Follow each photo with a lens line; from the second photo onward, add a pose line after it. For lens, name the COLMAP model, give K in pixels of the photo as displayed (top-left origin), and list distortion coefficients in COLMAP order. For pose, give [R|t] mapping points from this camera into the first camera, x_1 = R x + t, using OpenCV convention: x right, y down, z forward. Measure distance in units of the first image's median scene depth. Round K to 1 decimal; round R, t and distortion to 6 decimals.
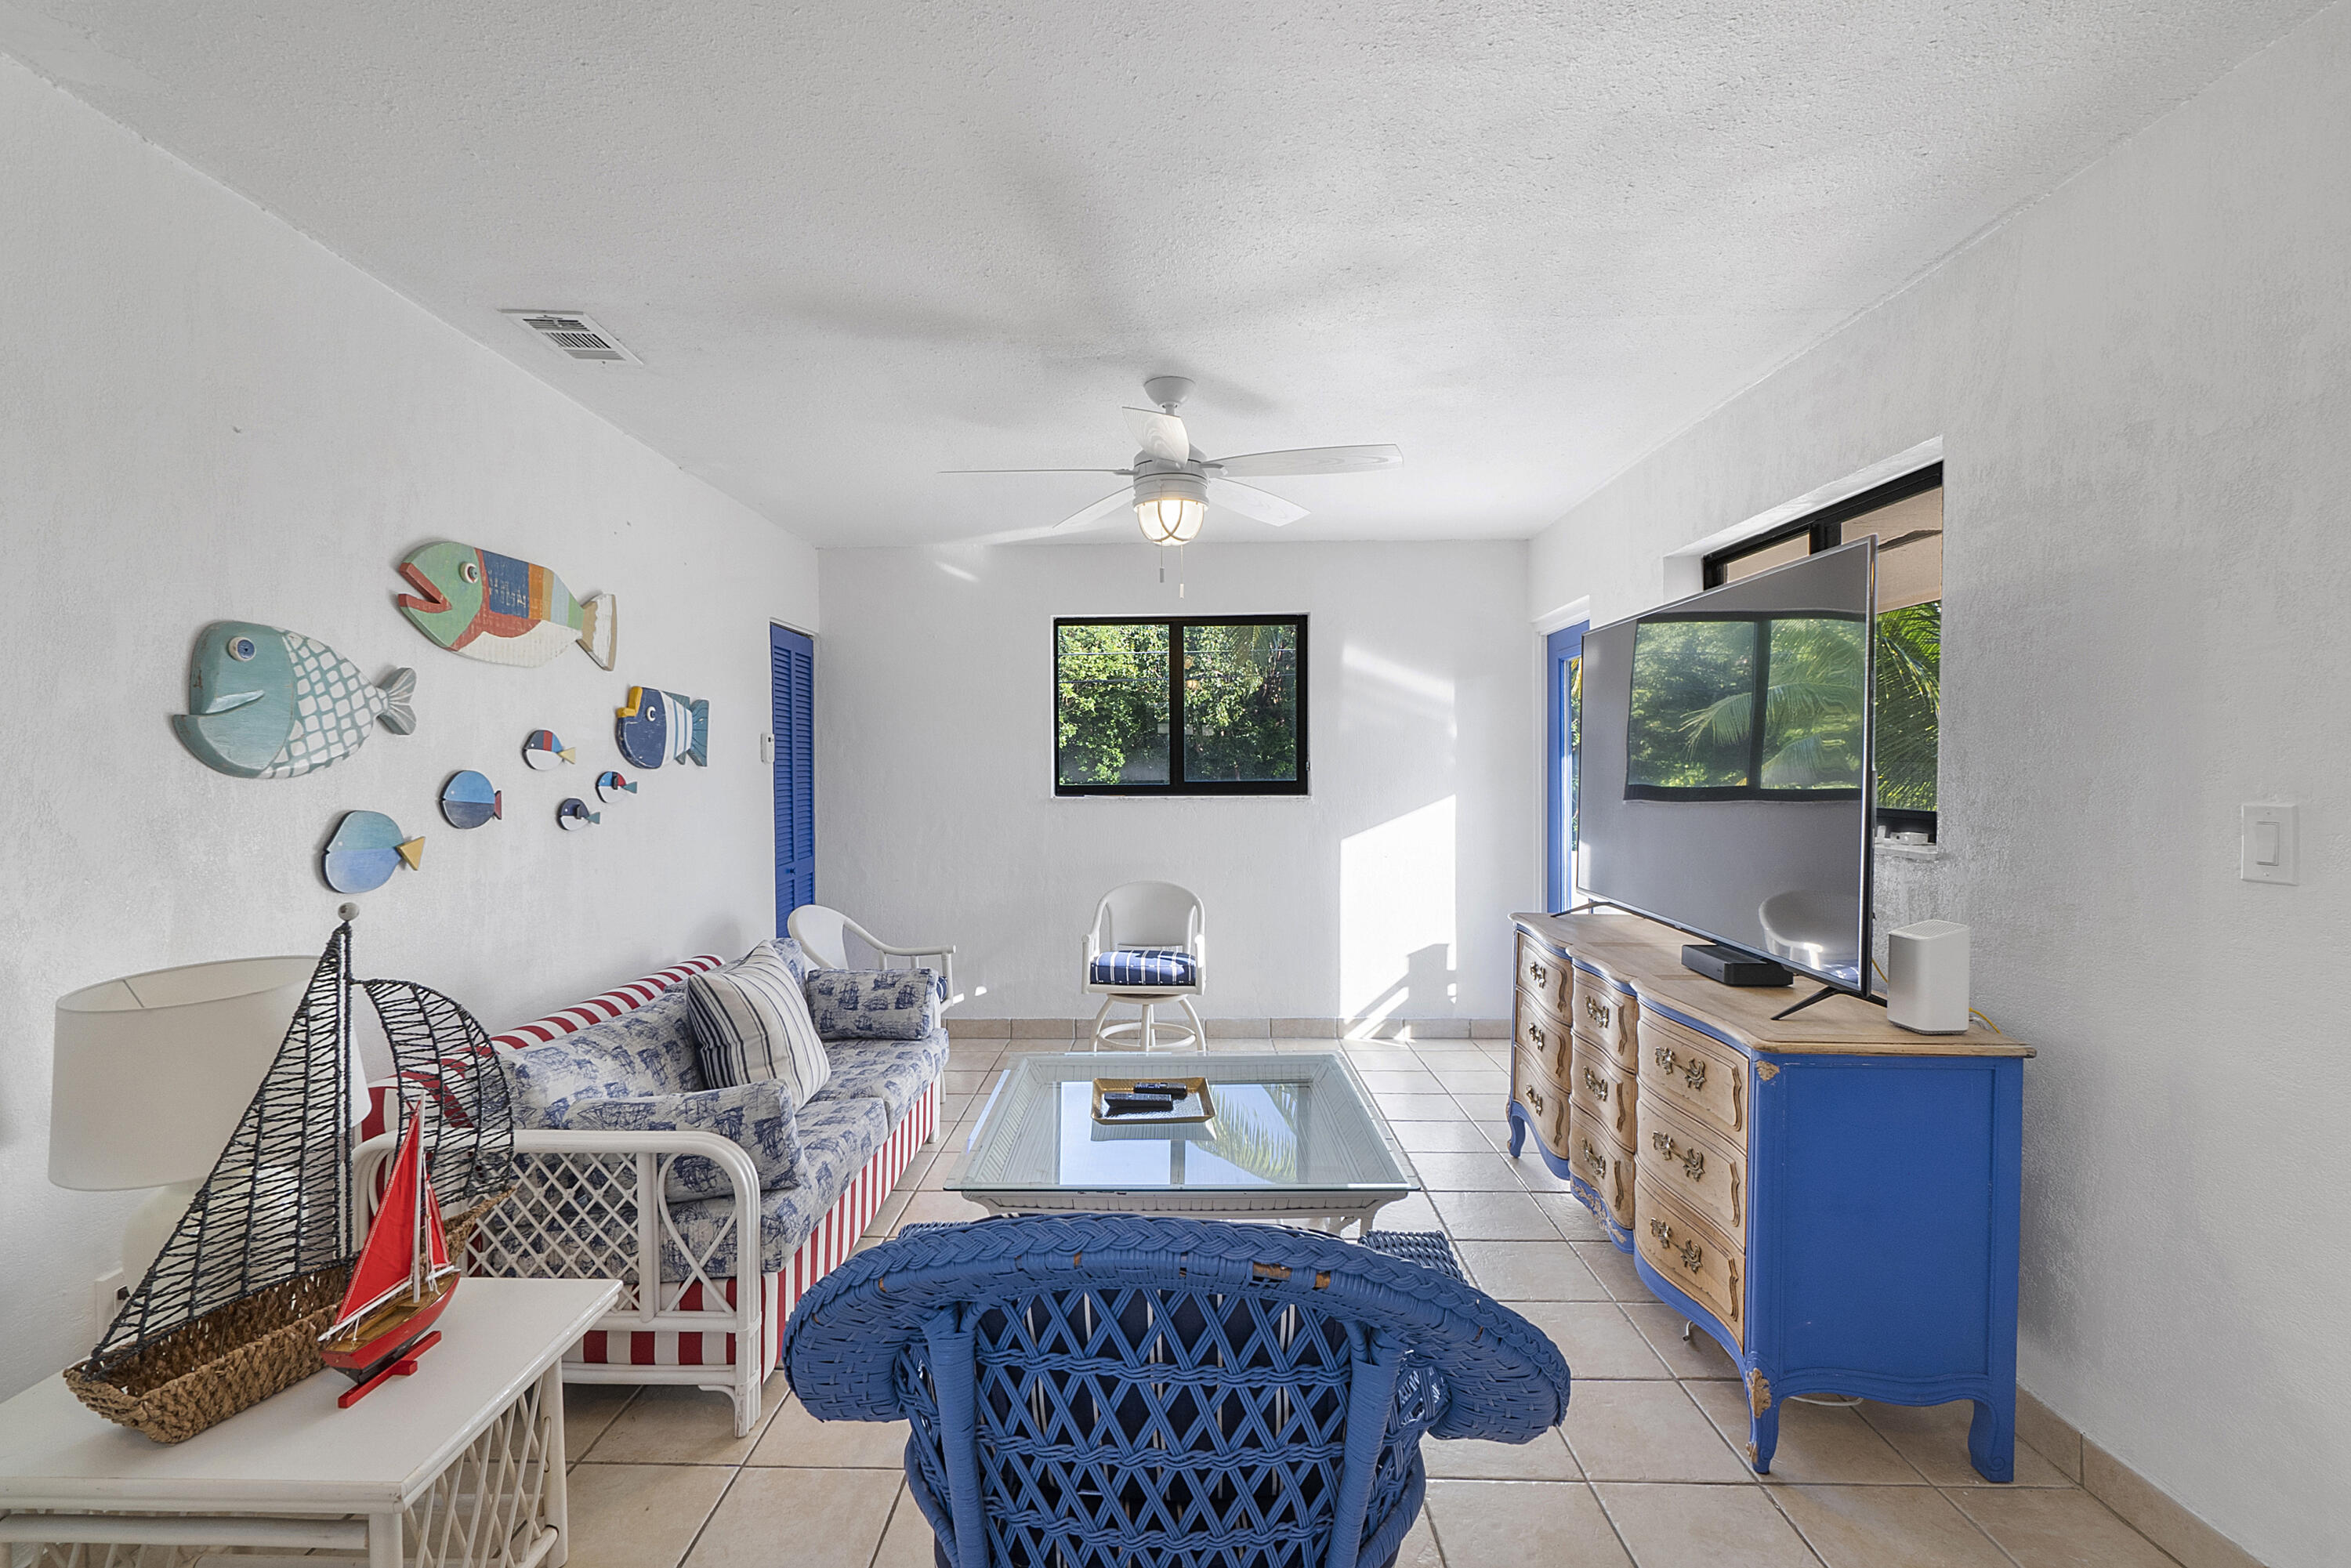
lens RADIAL K [[1021.1, 0, 1159.9], [0, 1021.1, 782.4], [0, 0, 1]] dist [-0.000873, 0.000217]
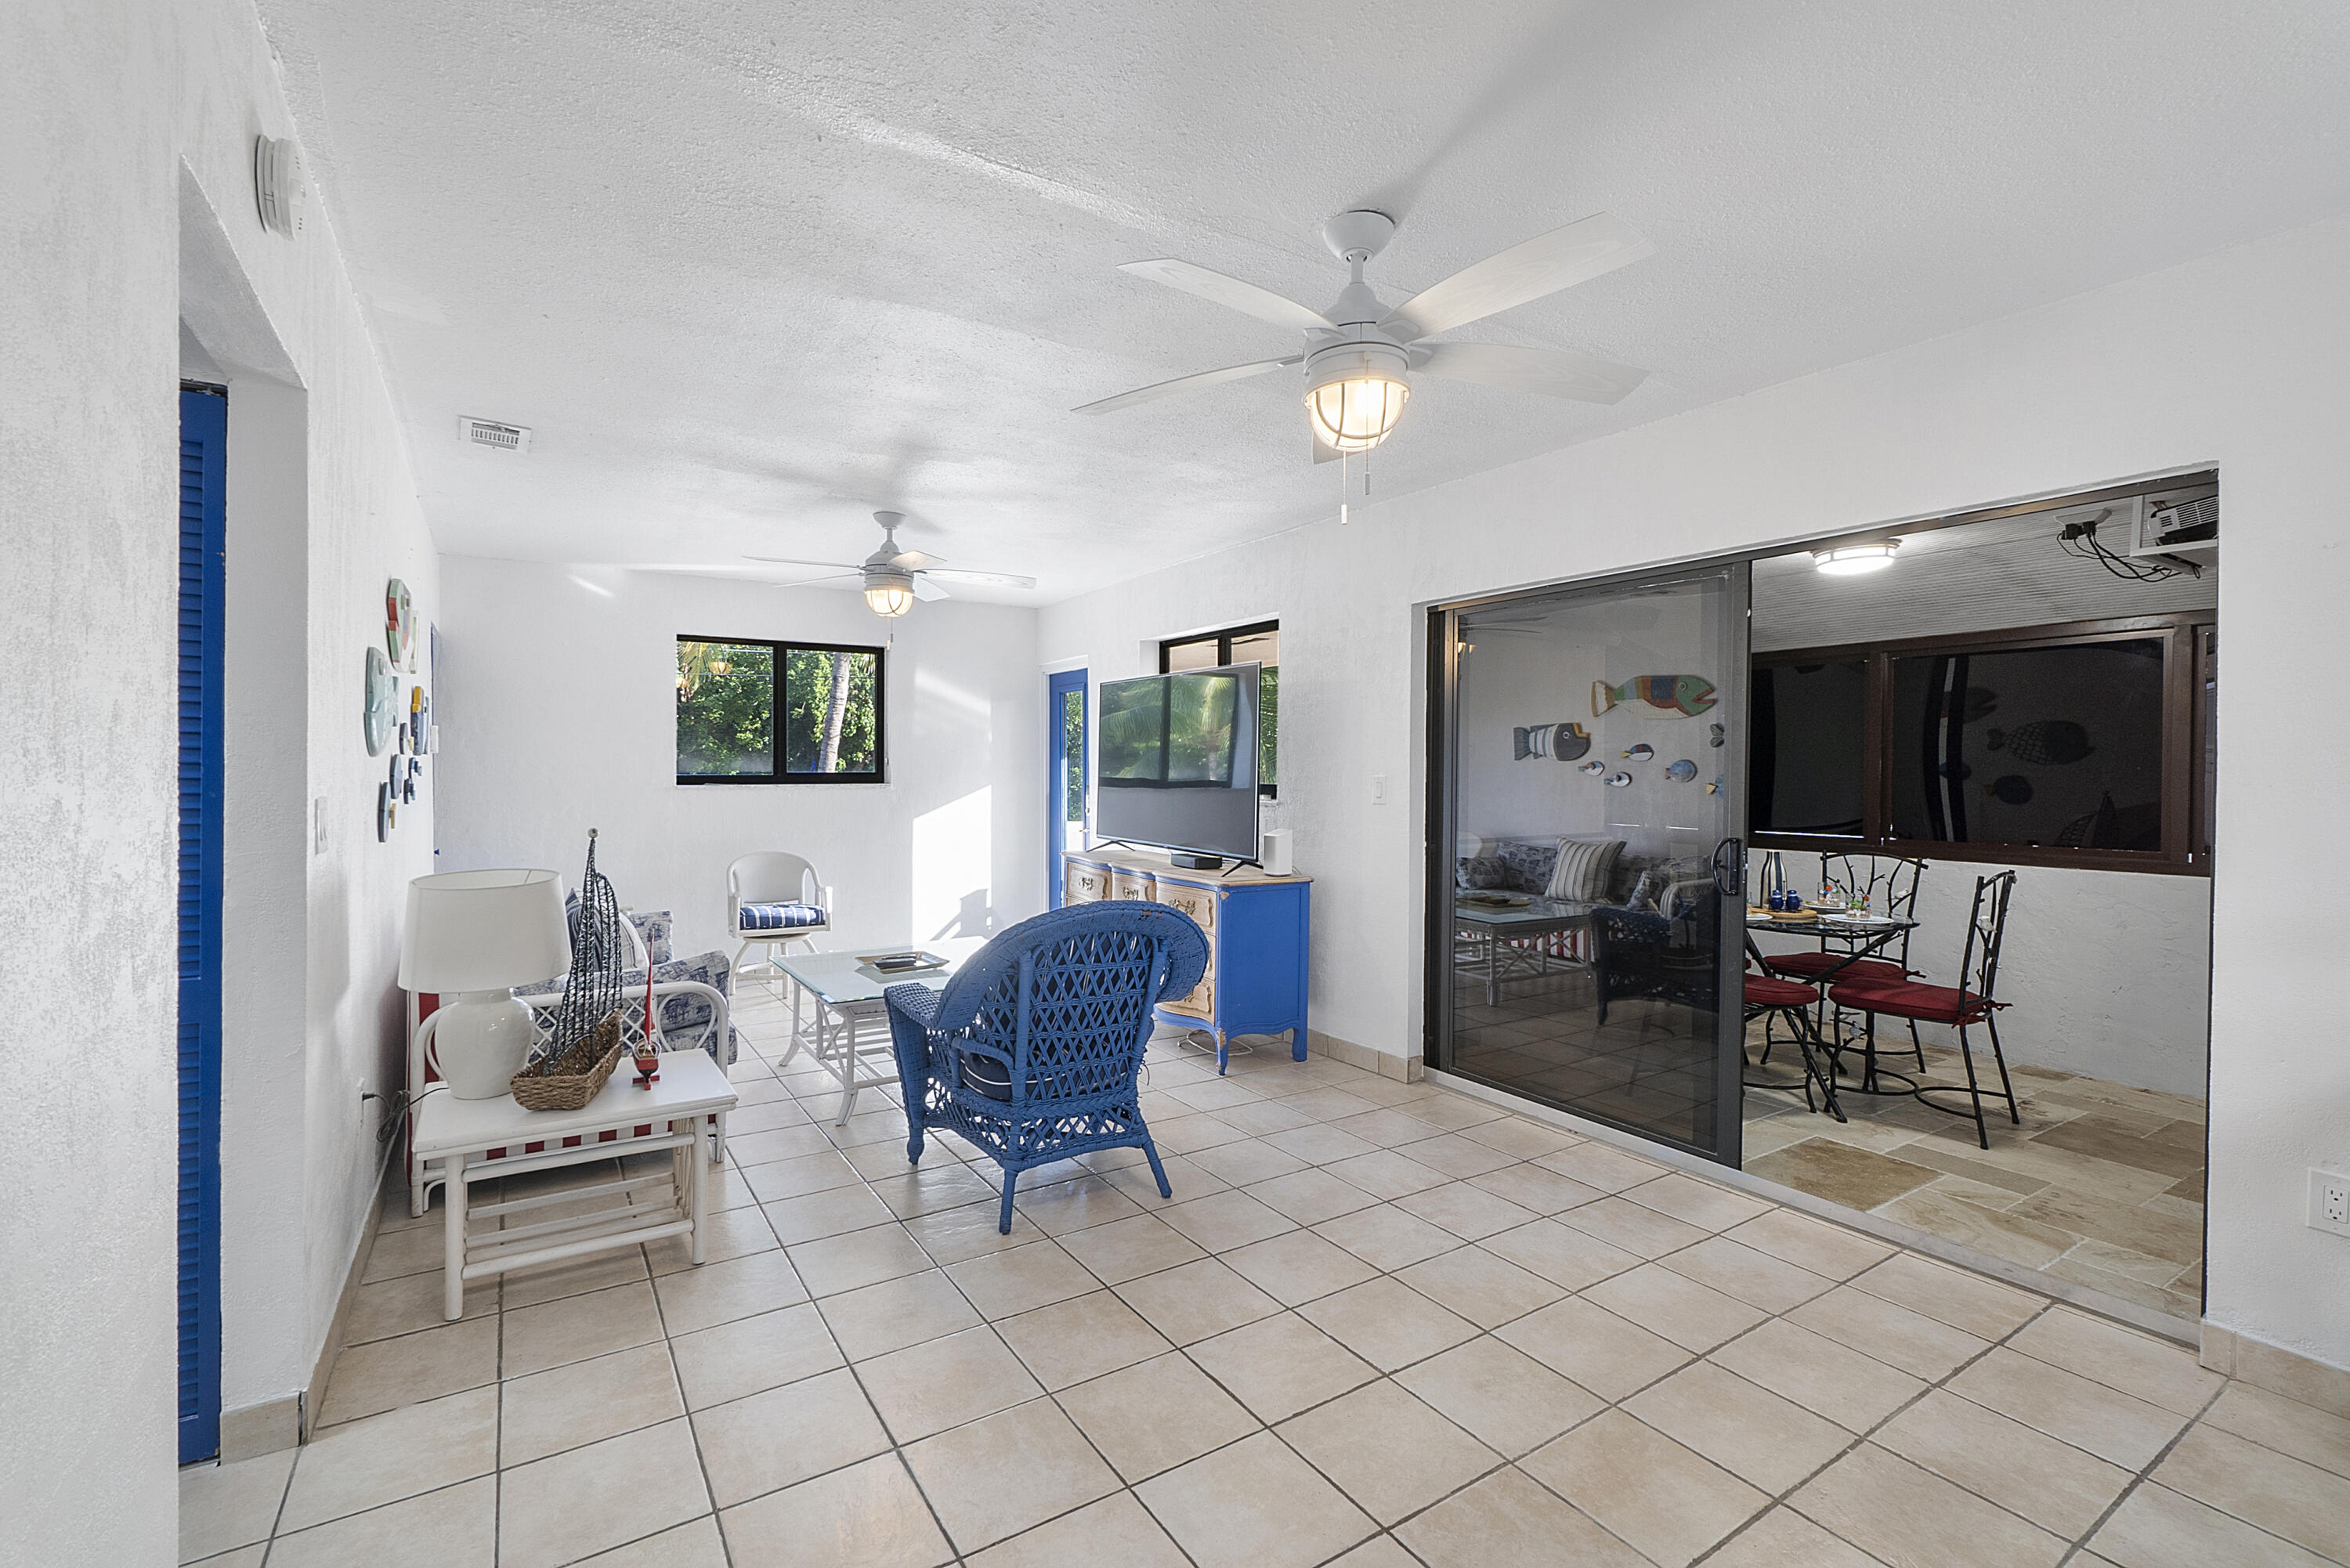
lens RADIAL K [[1020.6, 0, 1159.4], [0, 1020.6, 782.4], [0, 0, 1]] dist [-0.000873, 0.000217]
pose [[0.834228, 0.001535, 0.551418, -0.562227], [-0.000142, 0.999997, -0.002567, 0.027309], [-0.551420, 0.002063, 0.834225, -0.587221]]
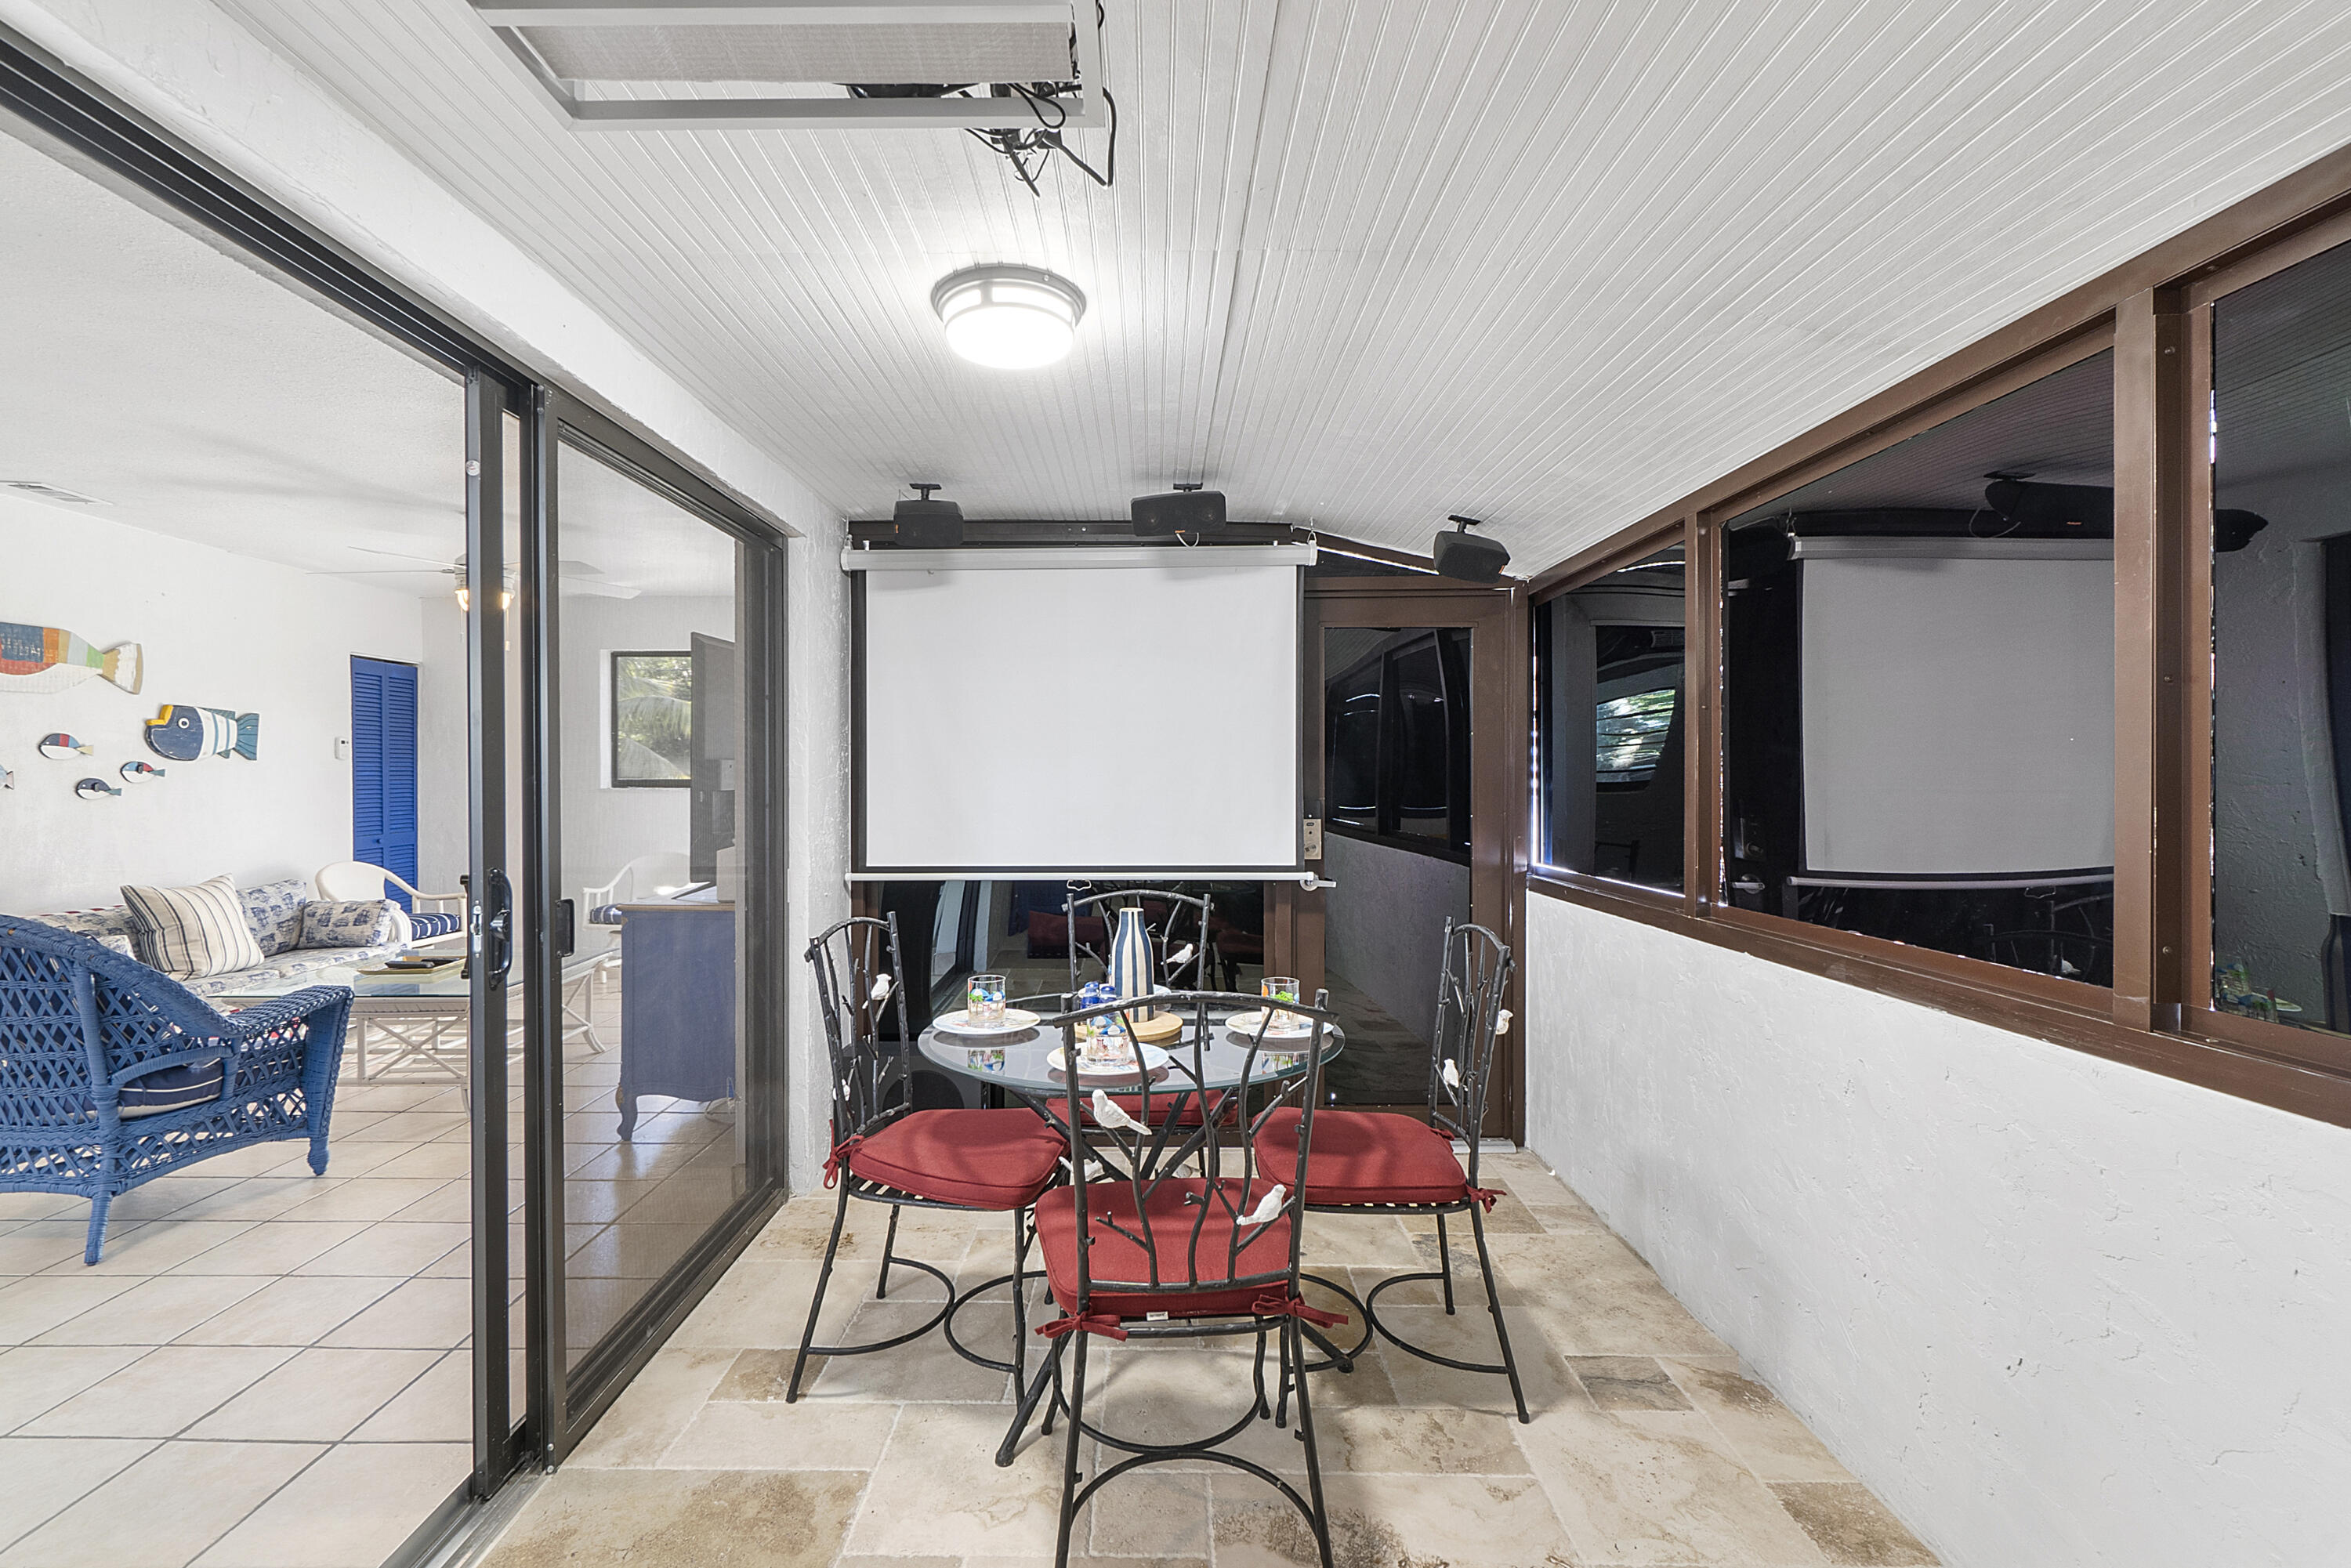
lens RADIAL K [[1026.2, 0, 1142.1], [0, 1026.2, 781.5], [0, 0, 1]] dist [-0.000165, 0.000445]
pose [[0.999899, 0.004278, 0.013574, 1.119419], [-0.004136, 0.999937, -0.010463, 0.034932], [-0.013618, 0.010406, 0.999853, -0.640036]]
